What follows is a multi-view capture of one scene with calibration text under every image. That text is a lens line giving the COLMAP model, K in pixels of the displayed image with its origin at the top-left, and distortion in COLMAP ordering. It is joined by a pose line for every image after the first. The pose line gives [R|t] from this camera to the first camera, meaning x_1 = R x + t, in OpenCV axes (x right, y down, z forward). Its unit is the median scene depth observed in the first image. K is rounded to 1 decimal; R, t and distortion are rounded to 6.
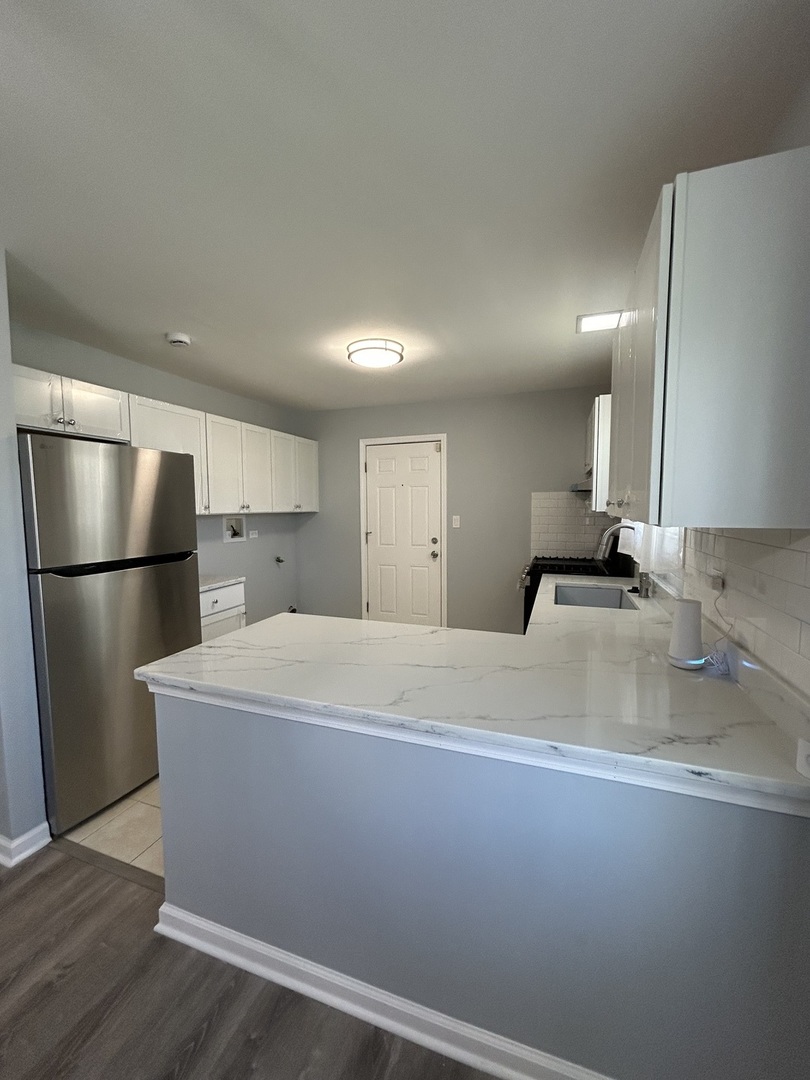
lens RADIAL K [[435.0, 0, 405.0], [0, 435.0, 540.0], [0, 0, 1]] dist [-0.003104, 0.001551]
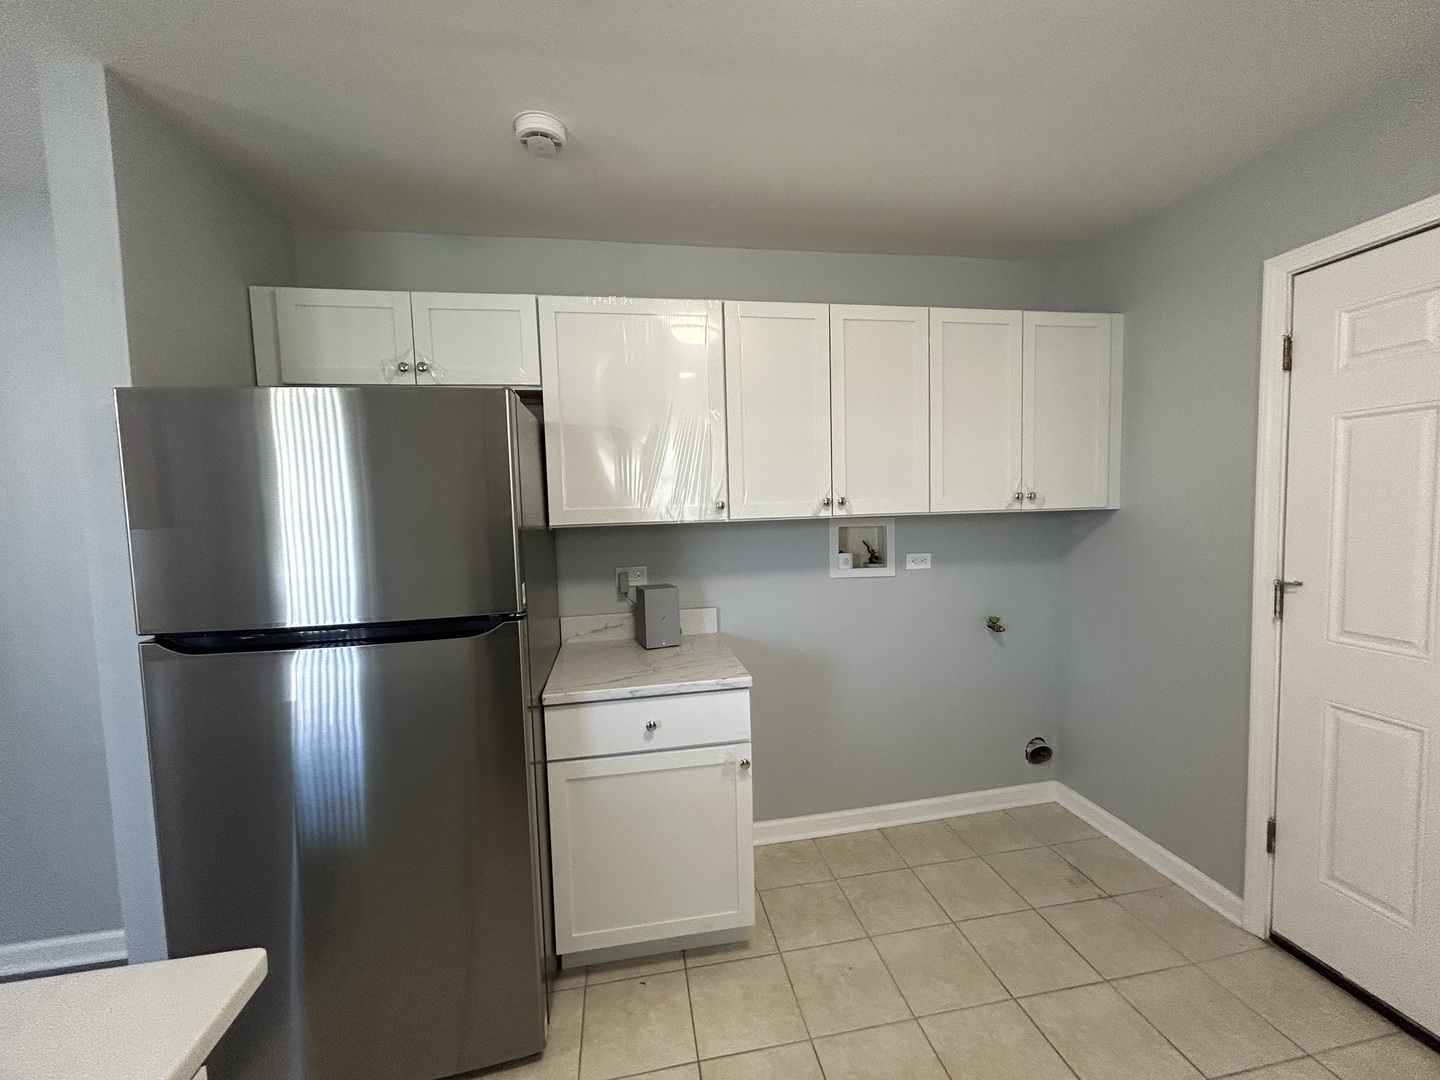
lens RADIAL K [[580.0, 0, 722.7], [0, 580.0, 540.1], [0, 0, 1]] dist [-0.003104, 0.001551]
pose [[0.497449, 0.045752, -0.866286, 0.068496], [-0.042498, 0.998694, 0.028342, -0.046666], [0.866452, 0.022717, 0.498743, 0.572852]]
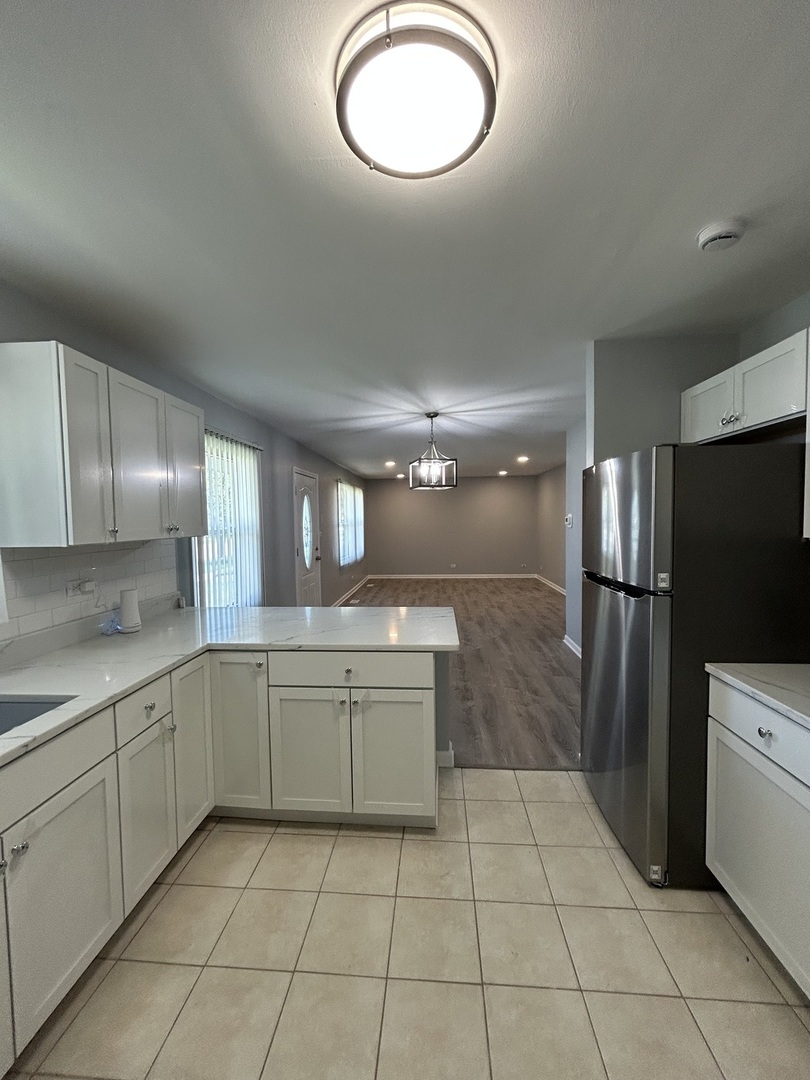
lens RADIAL K [[435.0, 0, 405.0], [0, 435.0, 540.0], [0, 0, 1]] dist [-0.003104, 0.001551]
pose [[-0.963197, 0.032560, -0.266817, 0.032161], [-0.001415, 0.992008, 0.126166, -0.087214], [0.268793, 0.121900, -0.955453, 0.977898]]
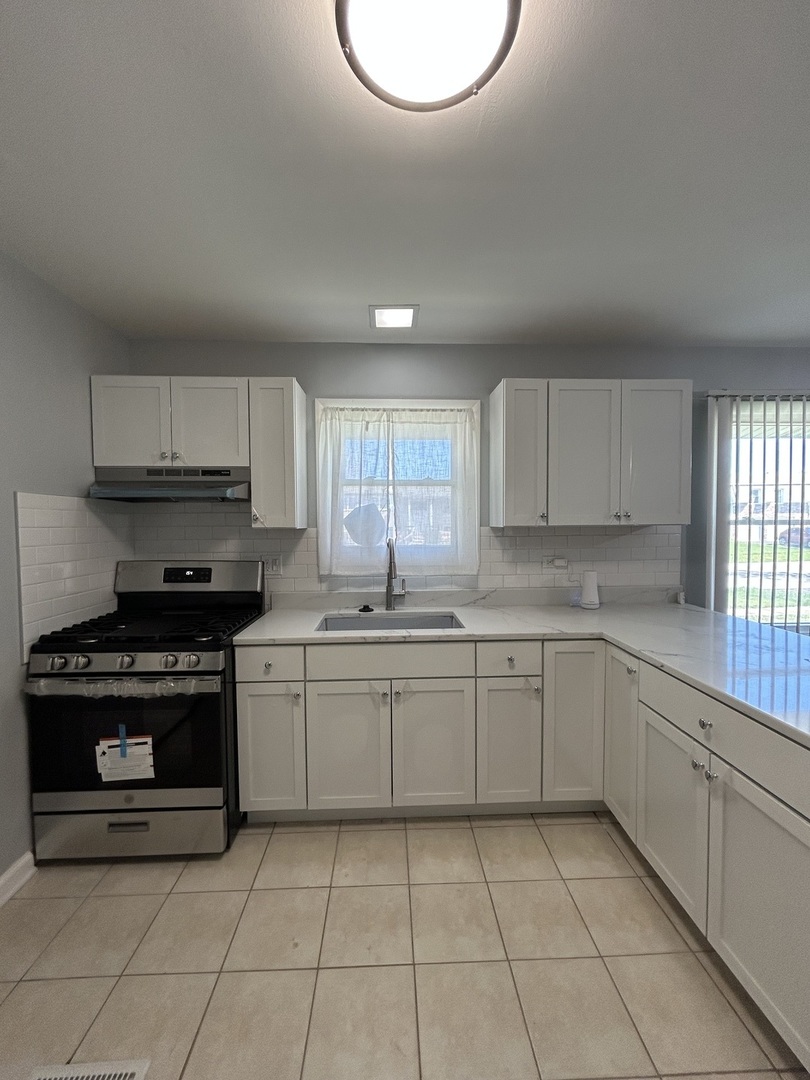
lens RADIAL K [[435.0, 0, 405.0], [0, 435.0, 540.0], [0, 0, 1]] dist [-0.003104, 0.001551]
pose [[-0.376140, -0.026186, 0.926193, -0.251255], [0.085210, 0.994387, 0.062719, -0.057515], [-0.922636, 0.102512, -0.371798, 0.826666]]
